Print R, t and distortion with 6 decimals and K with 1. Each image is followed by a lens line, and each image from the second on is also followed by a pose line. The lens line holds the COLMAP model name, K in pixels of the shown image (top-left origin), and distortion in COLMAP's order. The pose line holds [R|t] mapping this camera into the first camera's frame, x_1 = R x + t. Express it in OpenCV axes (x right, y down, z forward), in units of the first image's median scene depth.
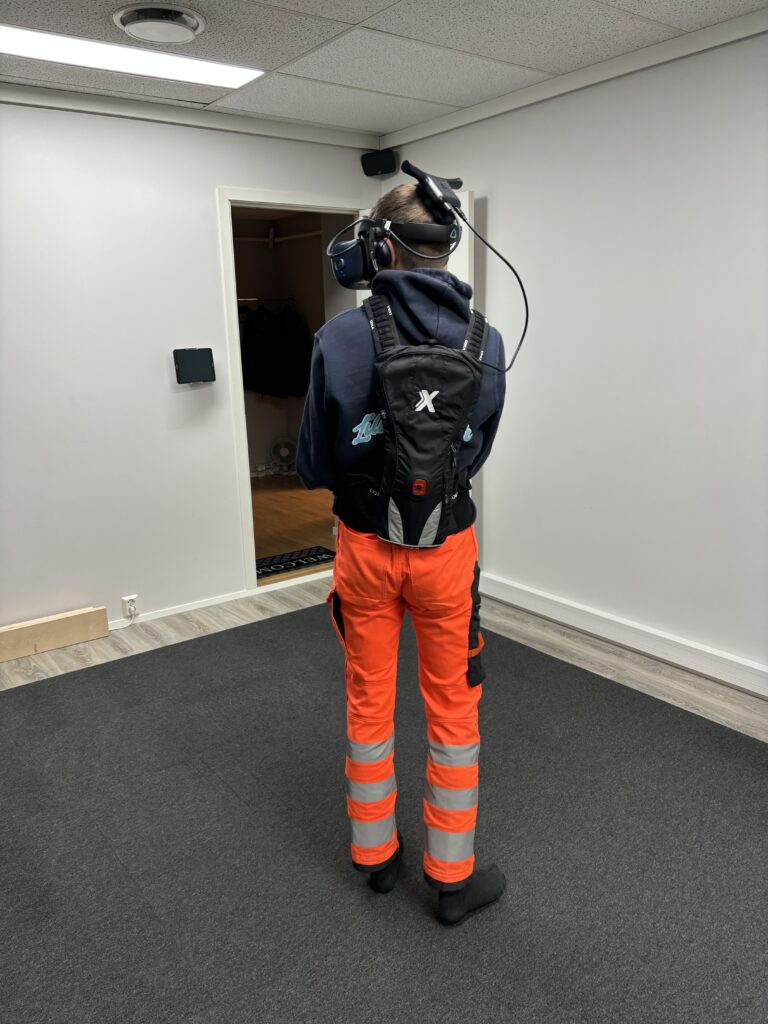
lens RADIAL K [[774.7, 0, 384.1], [0, 774.7, 512.7], [0, 0, 1]] dist [0.014654, -0.012732]
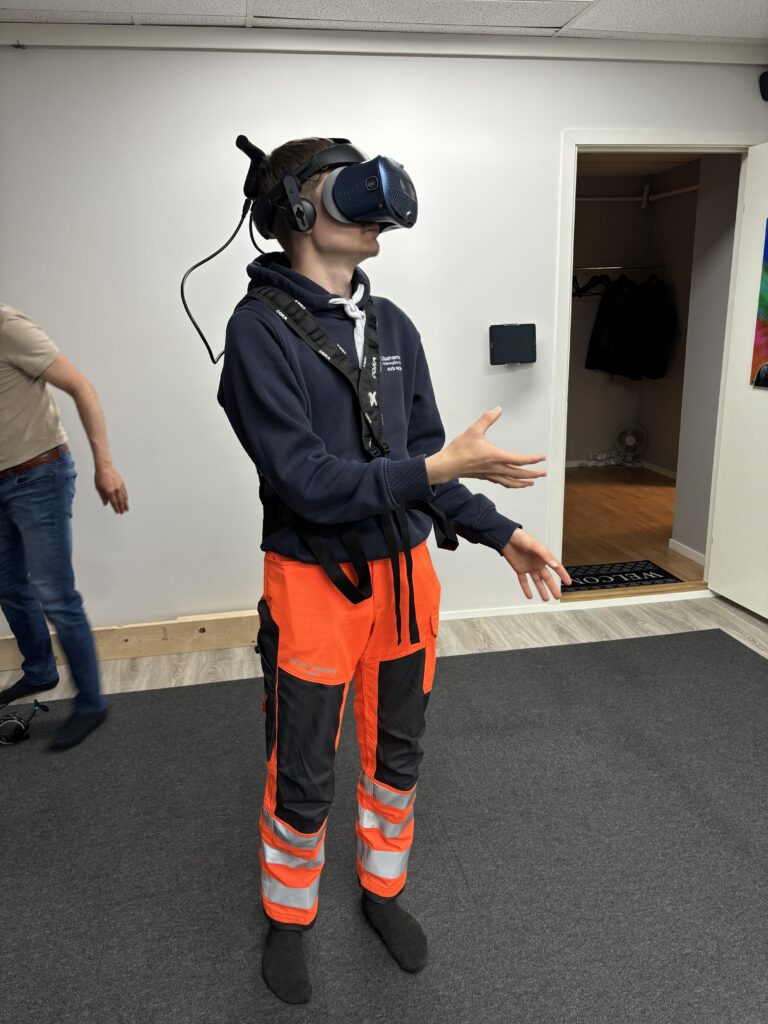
lens RADIAL K [[774.7, 0, 383.7], [0, 774.7, 512.2], [0, 0, 1]] dist [0.014654, -0.012732]
pose [[0.894401, 0.121654, -0.430404, 0.021266], [-0.106849, 0.992552, 0.058508, -0.036172], [0.434316, -0.006341, 0.900738, 0.146469]]
